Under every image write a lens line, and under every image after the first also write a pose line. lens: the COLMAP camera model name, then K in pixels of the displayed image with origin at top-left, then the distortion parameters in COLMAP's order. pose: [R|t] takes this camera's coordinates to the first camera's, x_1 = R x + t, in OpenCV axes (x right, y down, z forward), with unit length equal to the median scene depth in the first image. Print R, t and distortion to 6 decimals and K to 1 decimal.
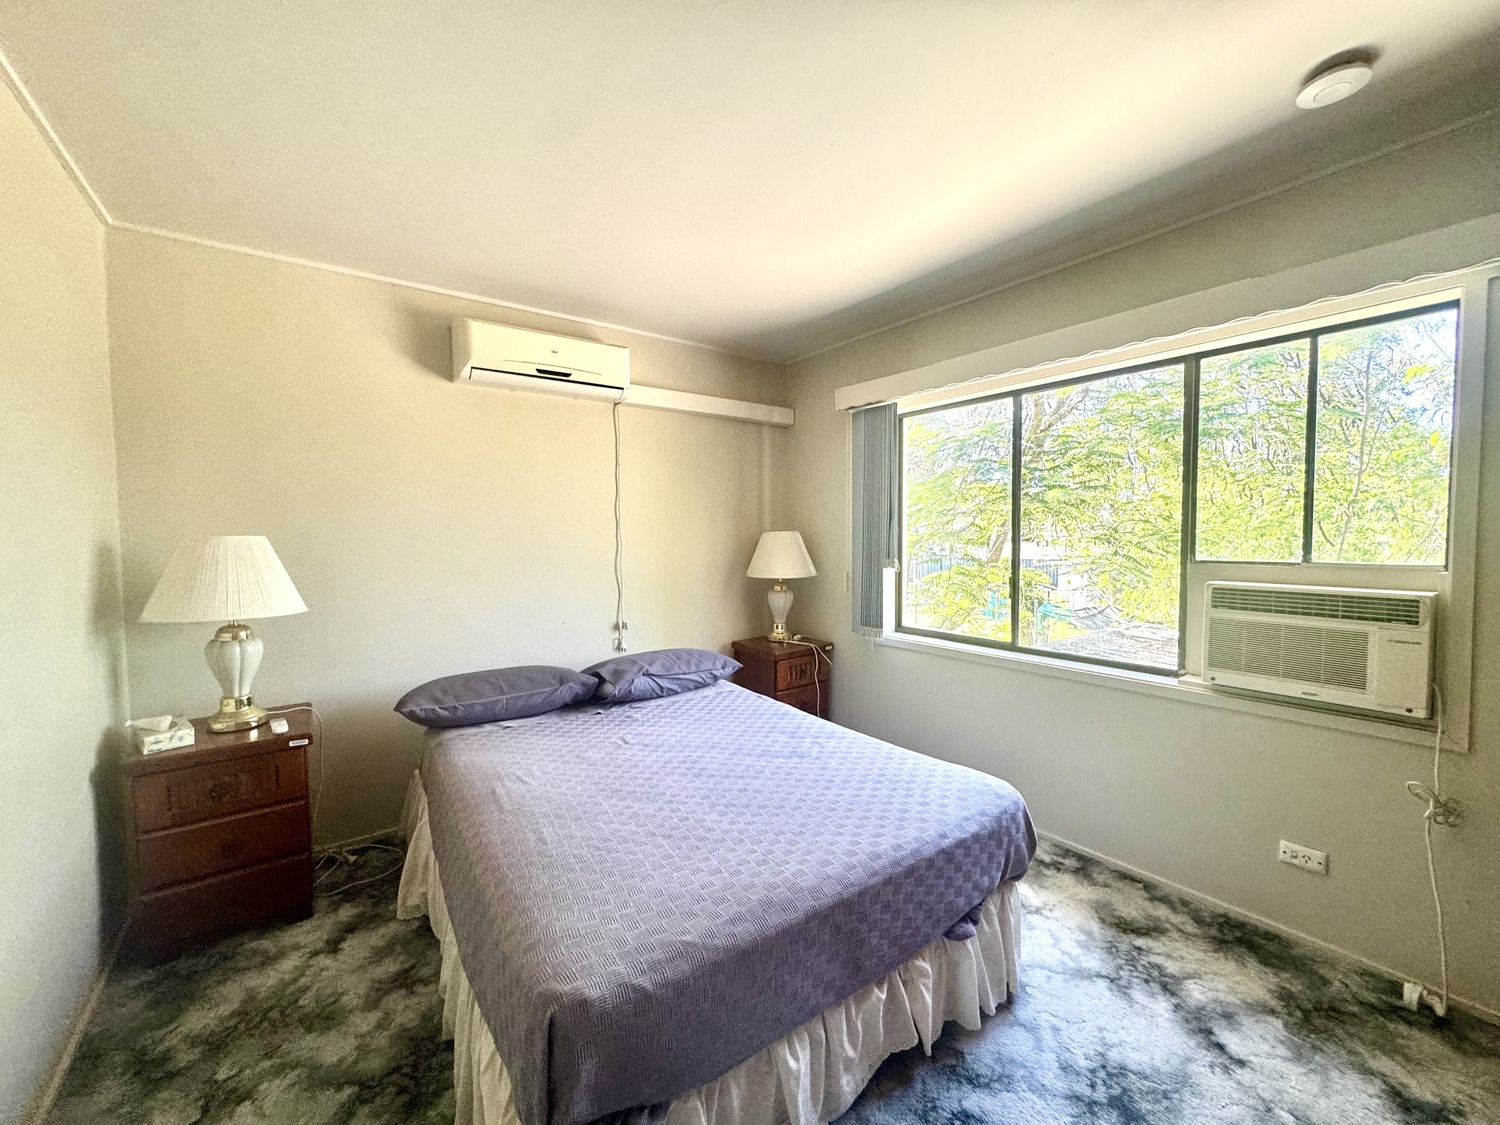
lens RADIAL K [[591.9, 0, 750.0], [0, 591.9, 562.5], [0, 0, 1]] dist [-0.009915, -0.000071]
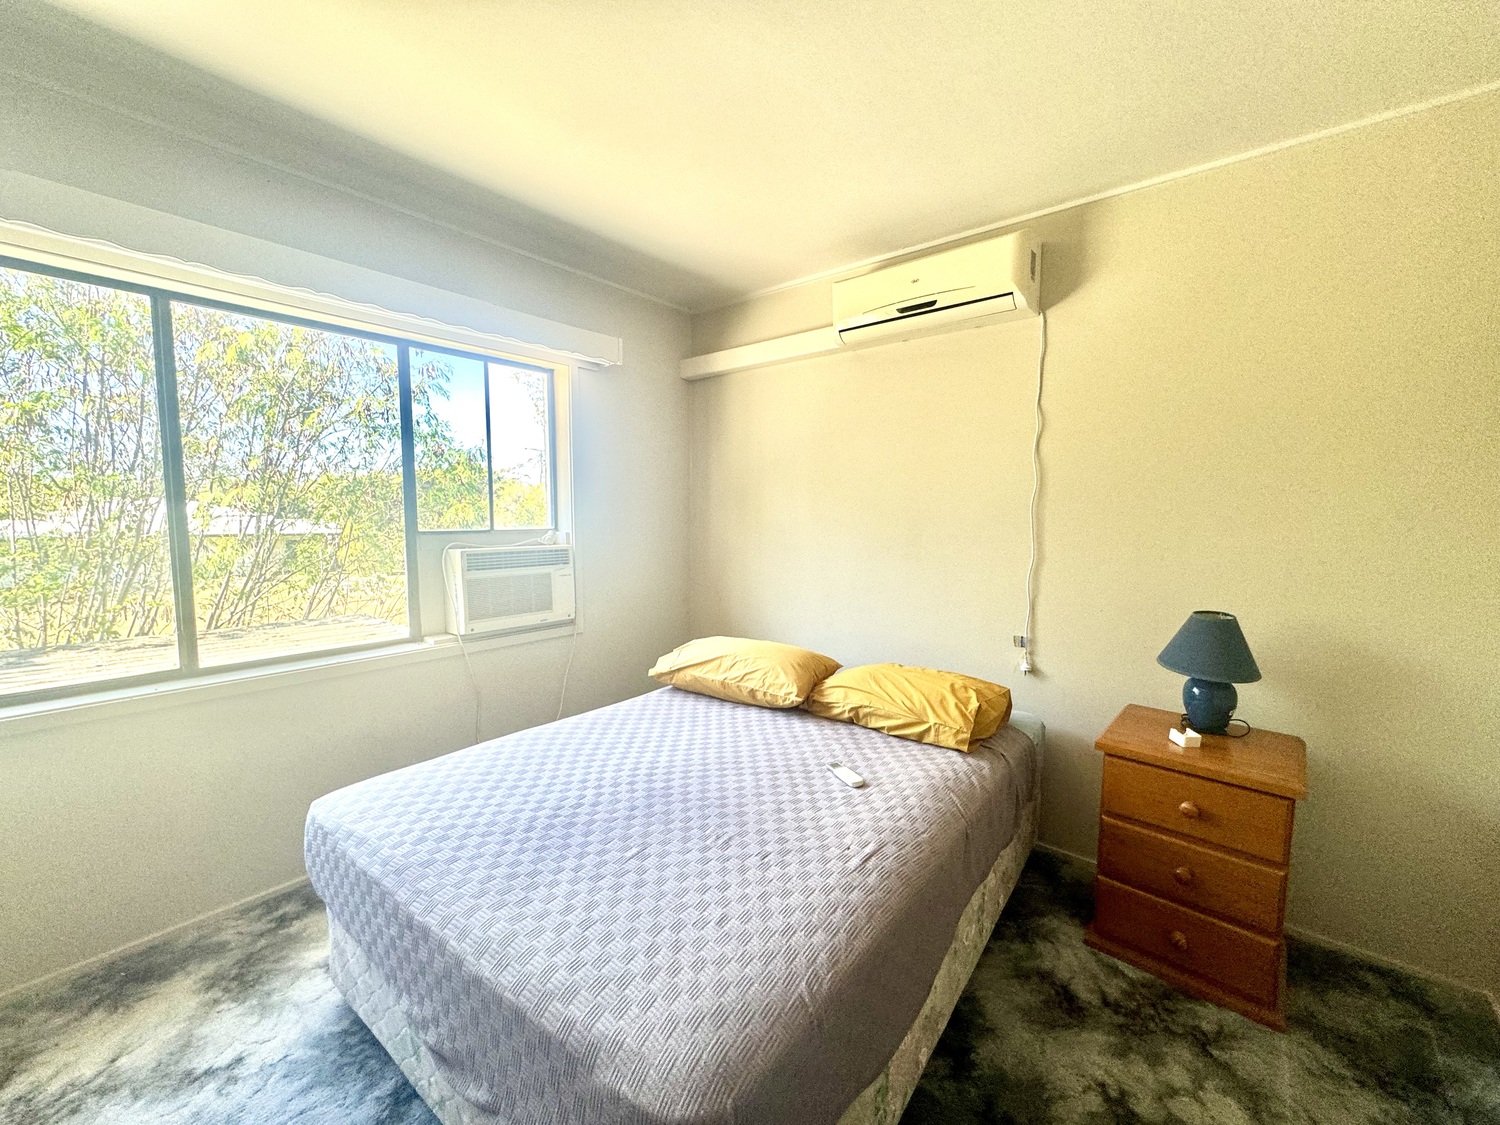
lens RADIAL K [[611.9, 0, 750.0], [0, 611.9, 562.5], [0, 0, 1]] dist [0.002168, 0.000079]
pose [[-0.239896, -0.077877, 0.967670, -0.258107], [0.042339, 0.994989, 0.090572, -0.013066], [-0.969875, 0.062698, -0.235397, 0.350633]]
